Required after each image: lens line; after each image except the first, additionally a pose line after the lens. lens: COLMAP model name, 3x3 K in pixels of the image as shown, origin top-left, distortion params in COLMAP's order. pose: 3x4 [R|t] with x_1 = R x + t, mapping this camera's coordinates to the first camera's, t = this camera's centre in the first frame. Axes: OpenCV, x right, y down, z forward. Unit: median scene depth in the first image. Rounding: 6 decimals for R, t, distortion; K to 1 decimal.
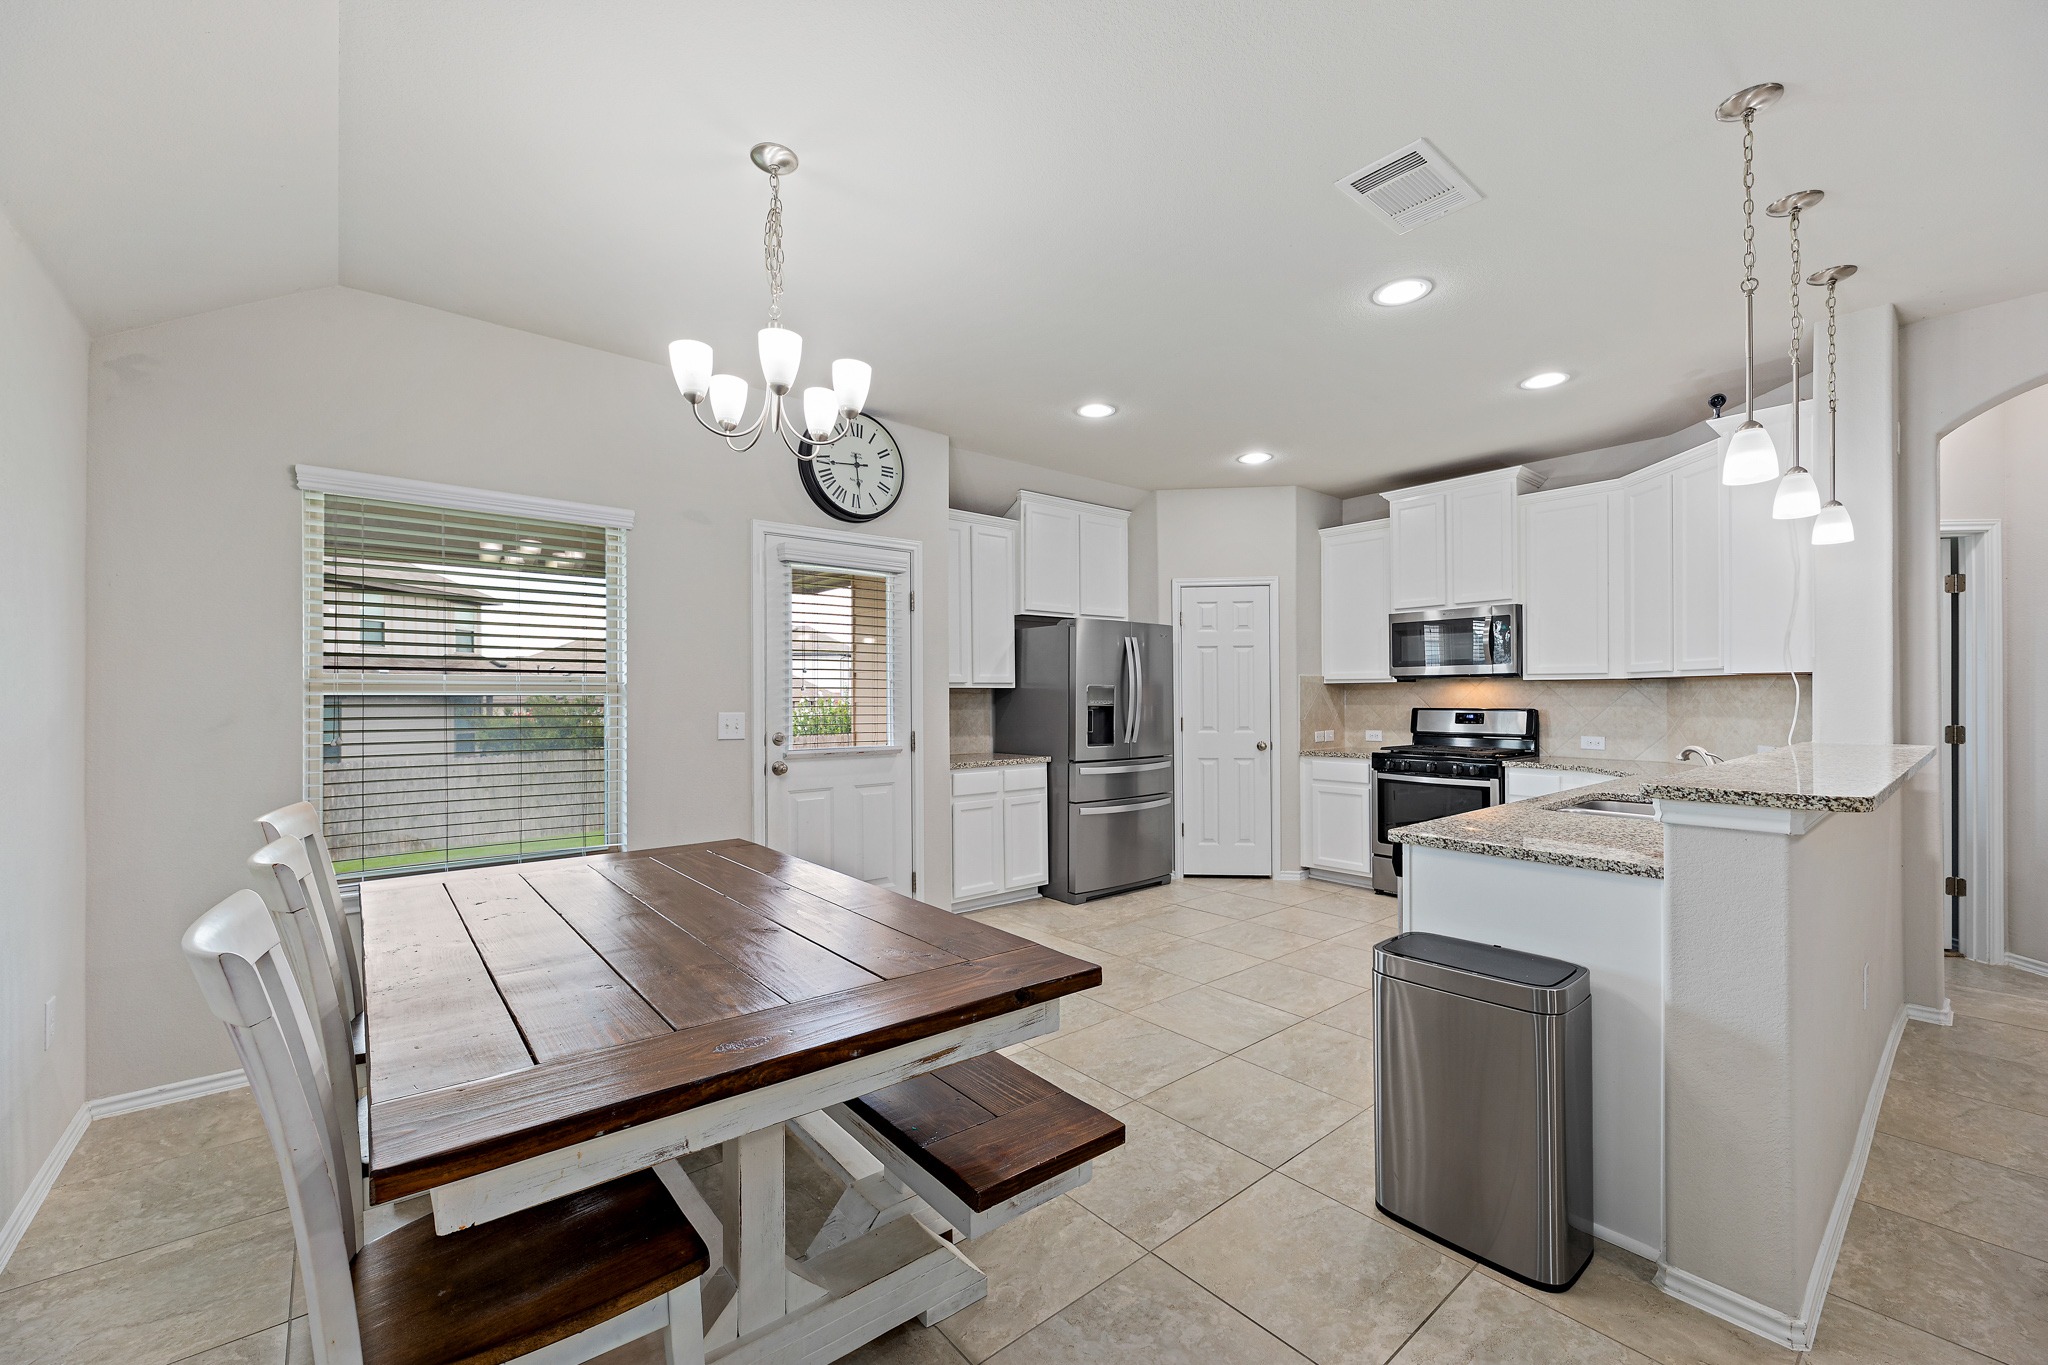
lens RADIAL K [[836.4, 0, 1024.8], [0, 836.4, 686.5], [0, 0, 1]] dist [0.006461, 0.000899]
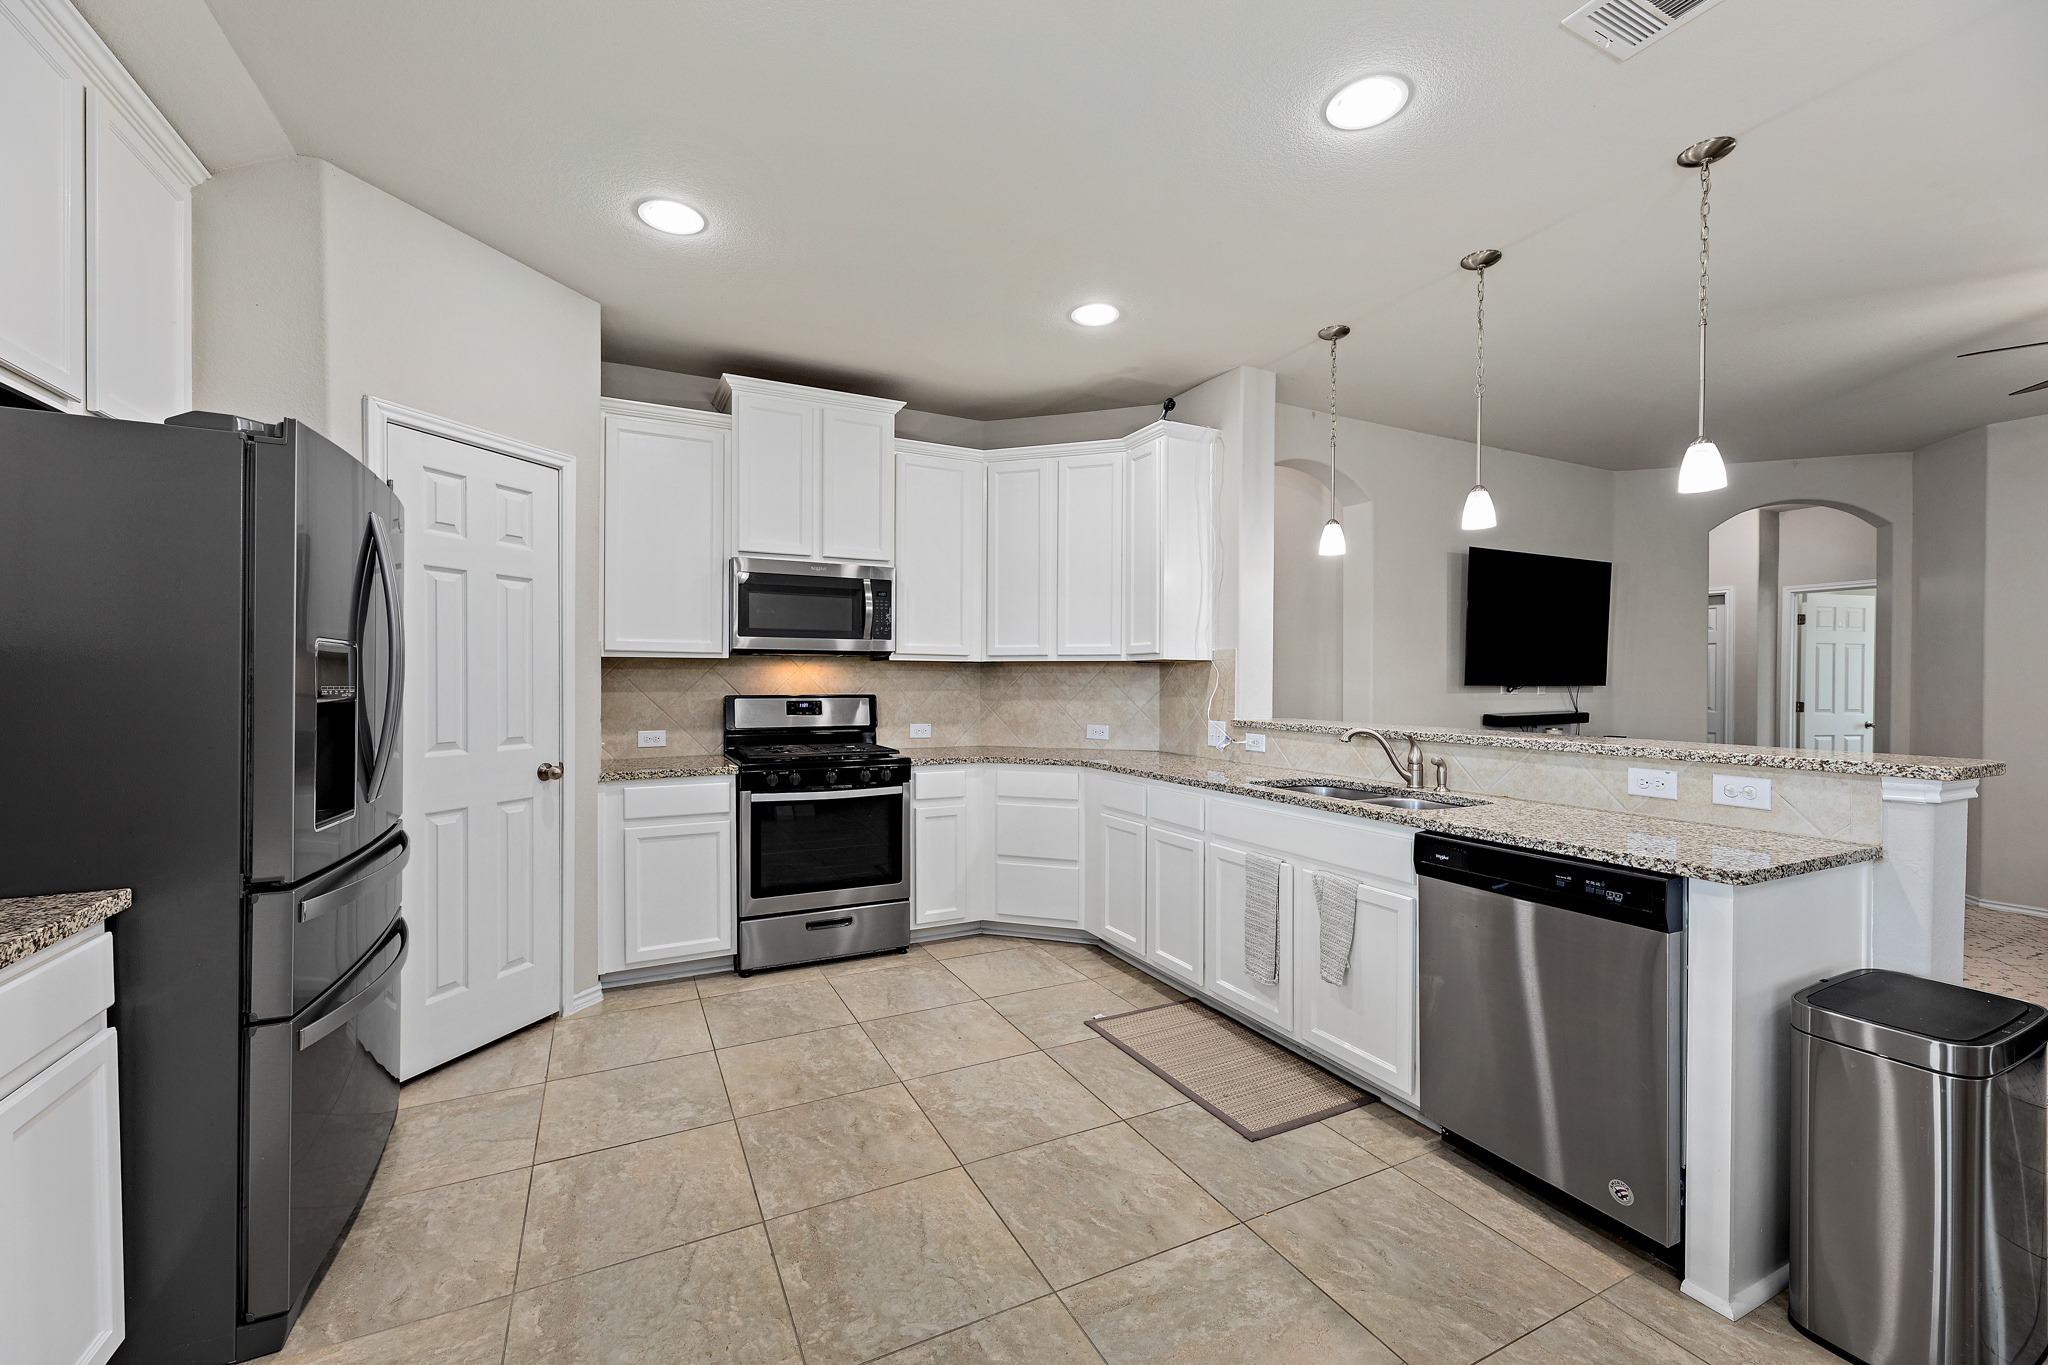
lens RADIAL K [[836.4, 0, 1035.6], [0, 836.4, 679.8], [0, 0, 1]] dist [0.006461, 0.000899]
pose [[0.229629, 0.005962, 0.973260, -0.216982], [-0.015634, 0.999875, -0.002436, 0.013859], [-0.973153, -0.014656, 0.229693, 0.798494]]
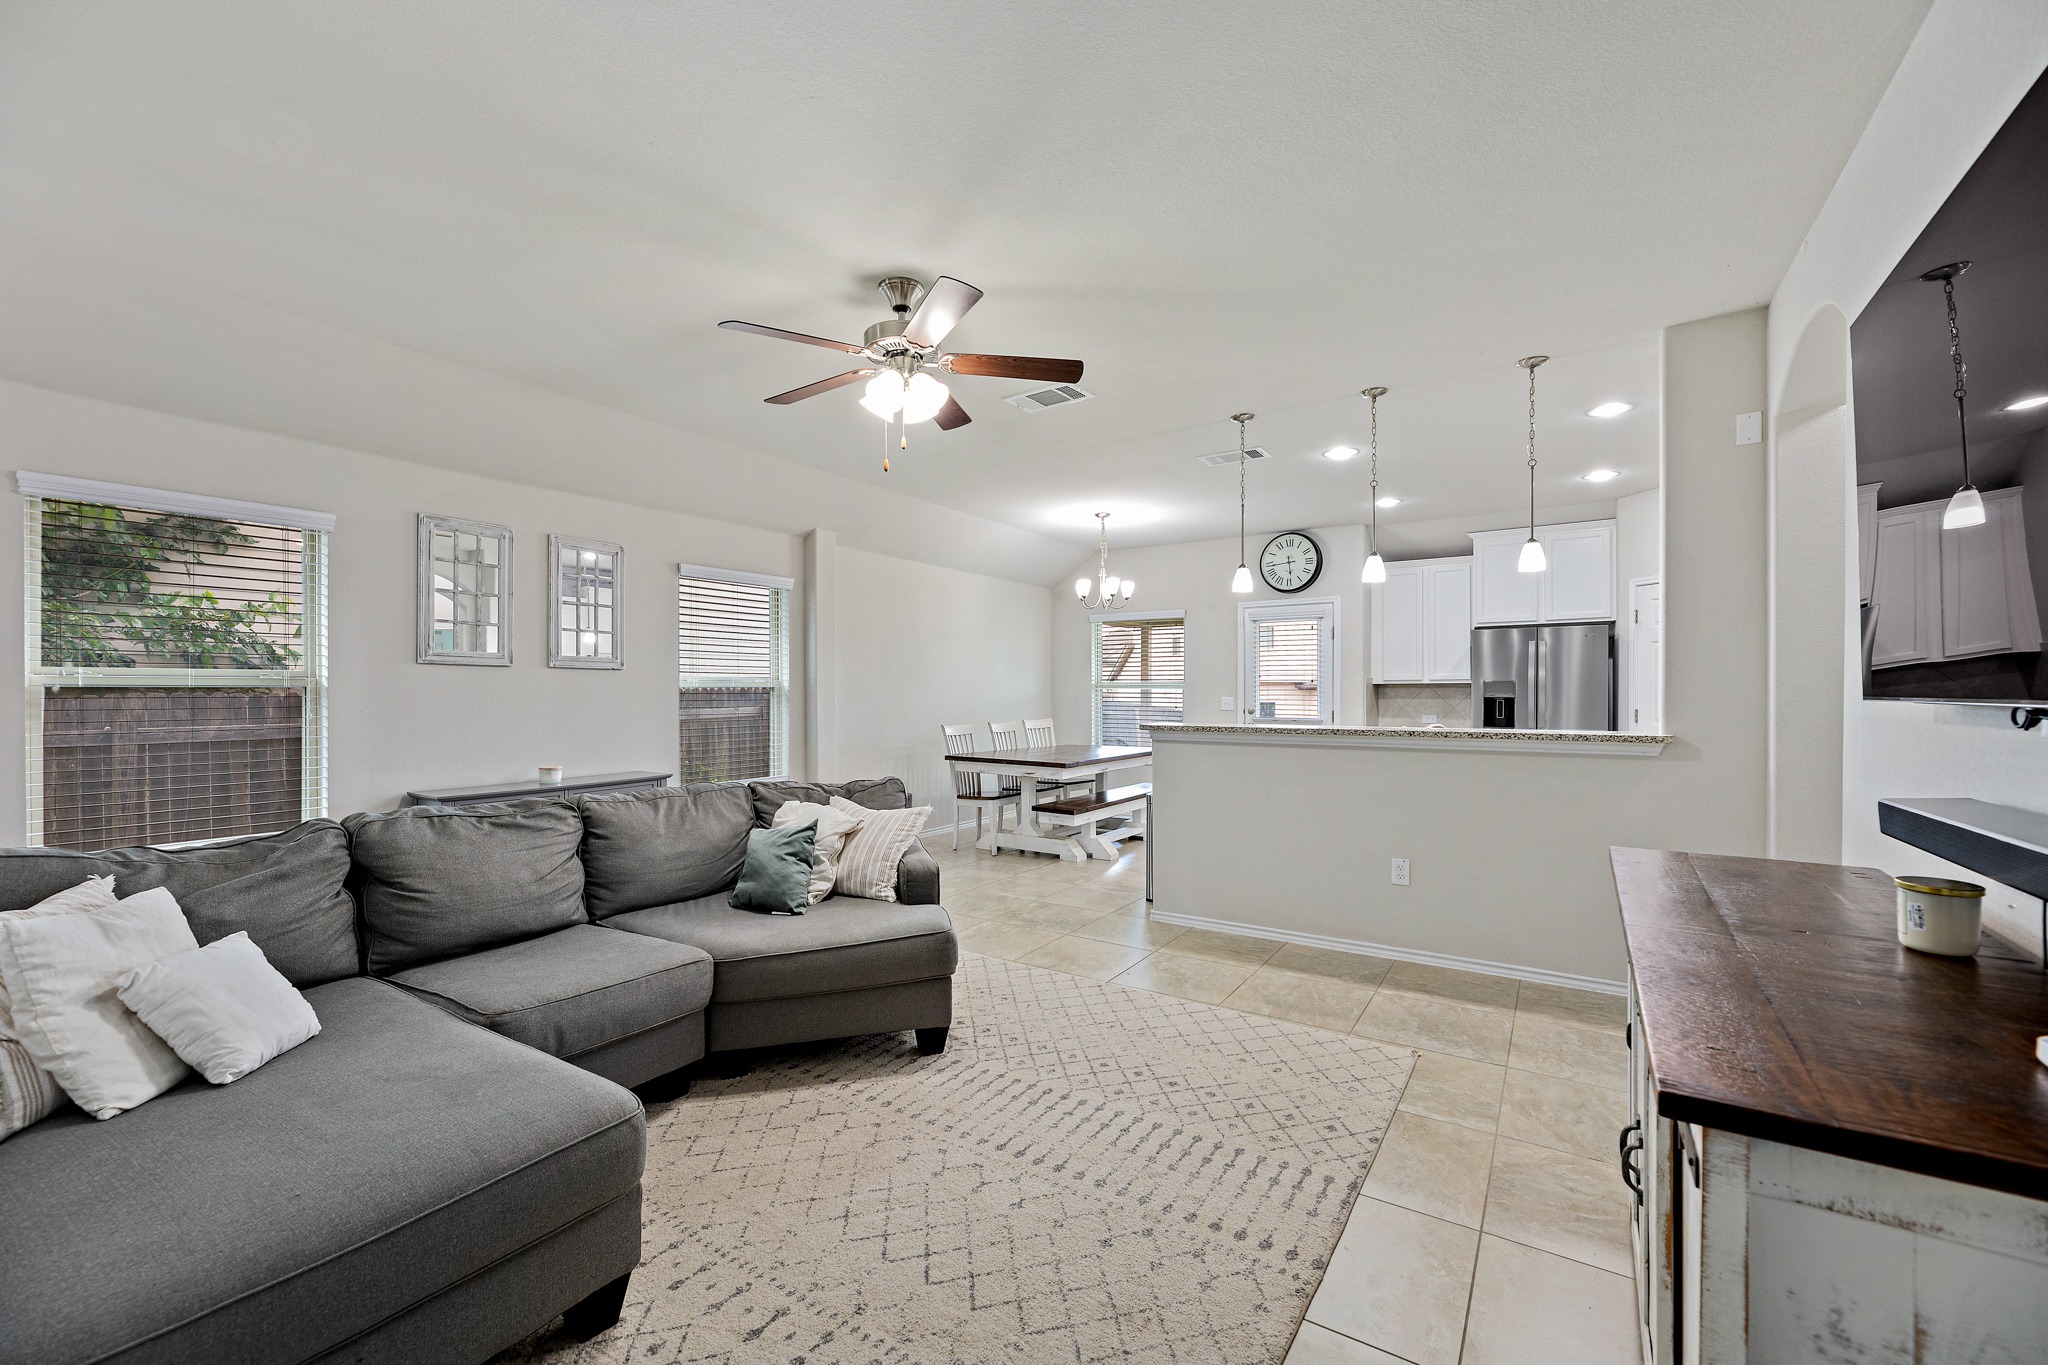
lens RADIAL K [[836.4, 0, 1017.2], [0, 836.4, 695.3], [0, 0, 1]] dist [0.006461, 0.000899]
pose [[0.274242, 0.006769, -0.961637, 1.365327], [0.011280, 0.999884, 0.010256, -0.001076], [0.961594, -0.013660, 0.274134, -0.070555]]
